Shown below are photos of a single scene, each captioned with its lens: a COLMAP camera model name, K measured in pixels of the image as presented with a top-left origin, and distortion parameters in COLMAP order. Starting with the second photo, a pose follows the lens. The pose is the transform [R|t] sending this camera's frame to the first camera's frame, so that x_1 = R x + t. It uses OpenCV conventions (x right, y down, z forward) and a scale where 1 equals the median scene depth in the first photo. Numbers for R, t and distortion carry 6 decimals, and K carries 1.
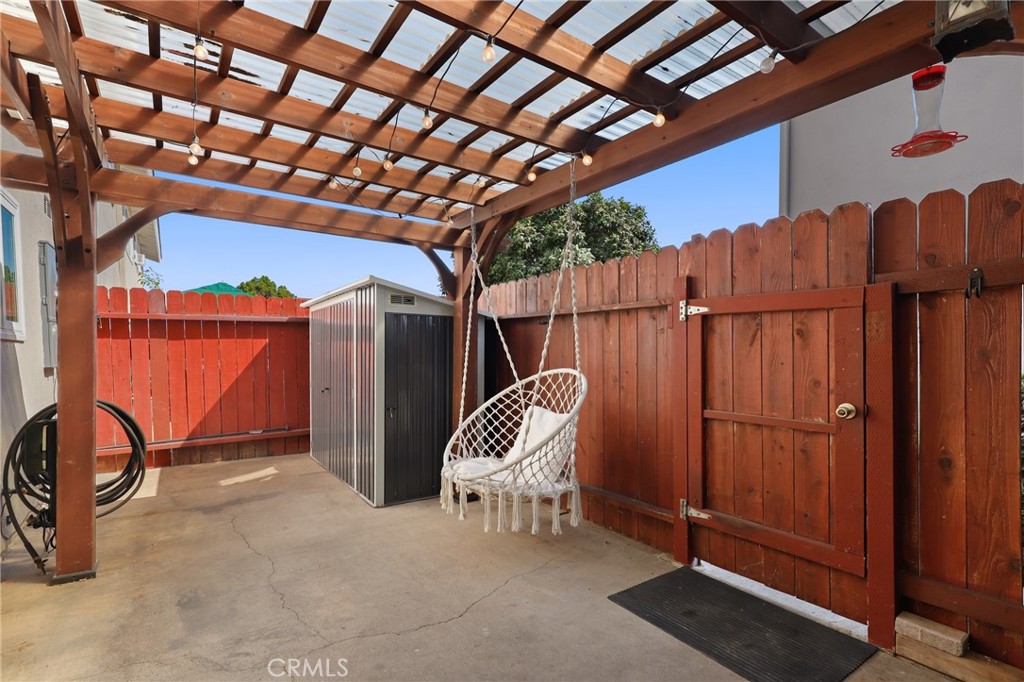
lens RADIAL K [[488.1, 0, 509.9], [0, 488.1, 349.9], [0, 0, 1]] dist [0.003587, -0.000303]
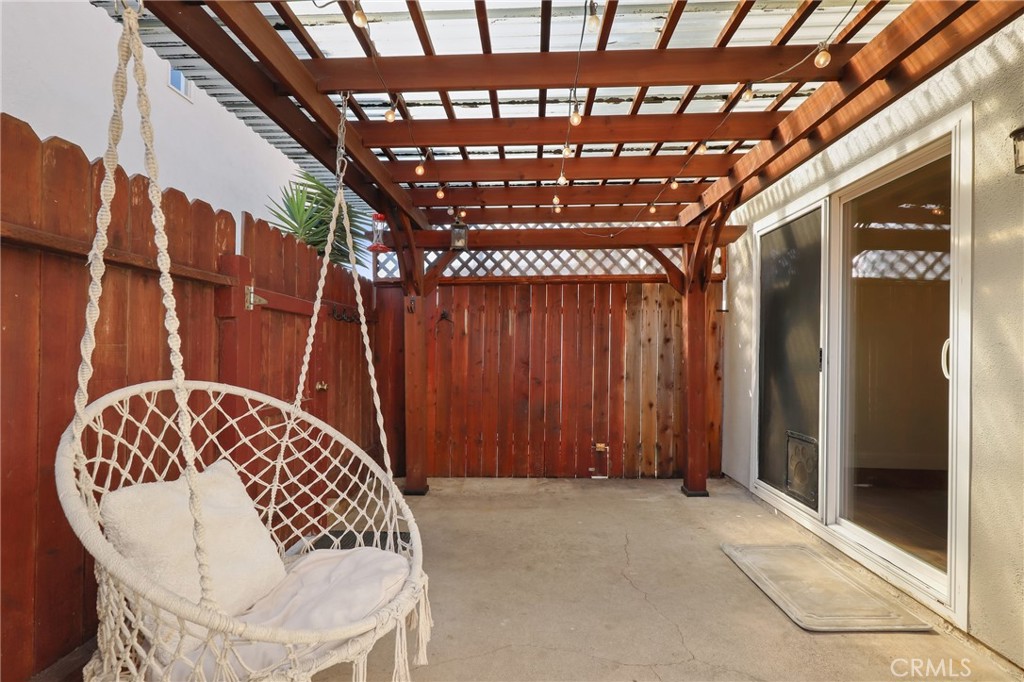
lens RADIAL K [[488.1, 0, 509.9], [0, 488.1, 349.9], [0, 0, 1]] dist [0.003587, -0.000303]
pose [[-0.795885, -0.002888, 0.605440, -0.432844], [-0.003569, 0.999994, 0.000078, 0.005761], [-0.605437, -0.002098, -0.795891, 1.153479]]
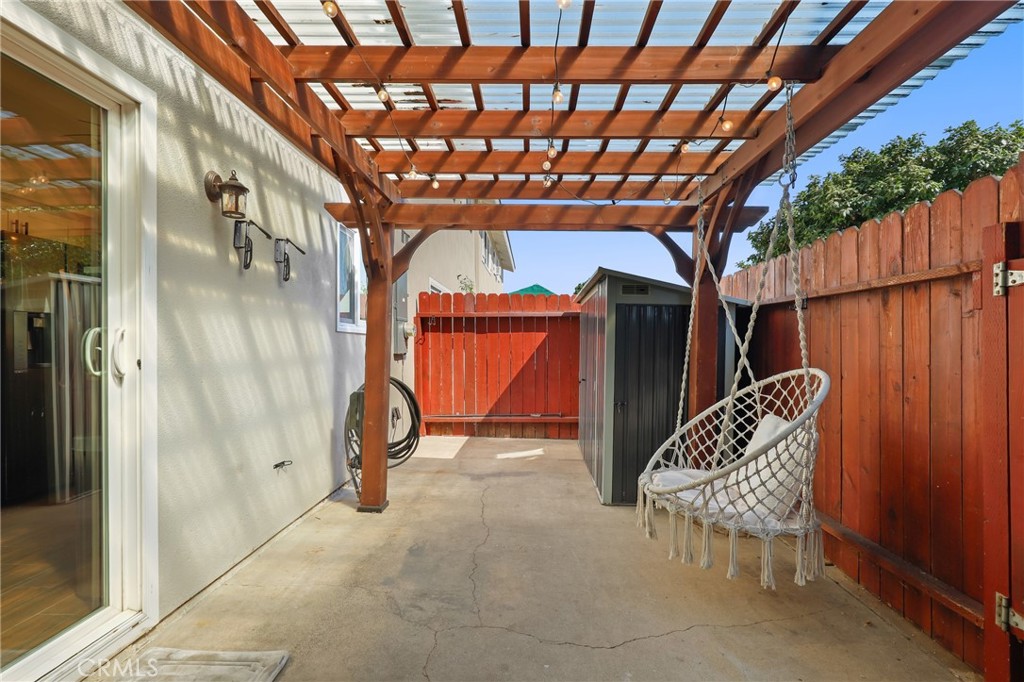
lens RADIAL K [[484.6, 0, 515.8], [0, 484.6, 331.8], [0, 0, 1]] dist [-0.001918, 0.000590]
pose [[0.800969, -0.006844, -0.598667, 0.187815], [-0.008037, 0.999722, -0.022183, 0.002225], [0.598652, 0.022580, 0.800691, 0.130771]]
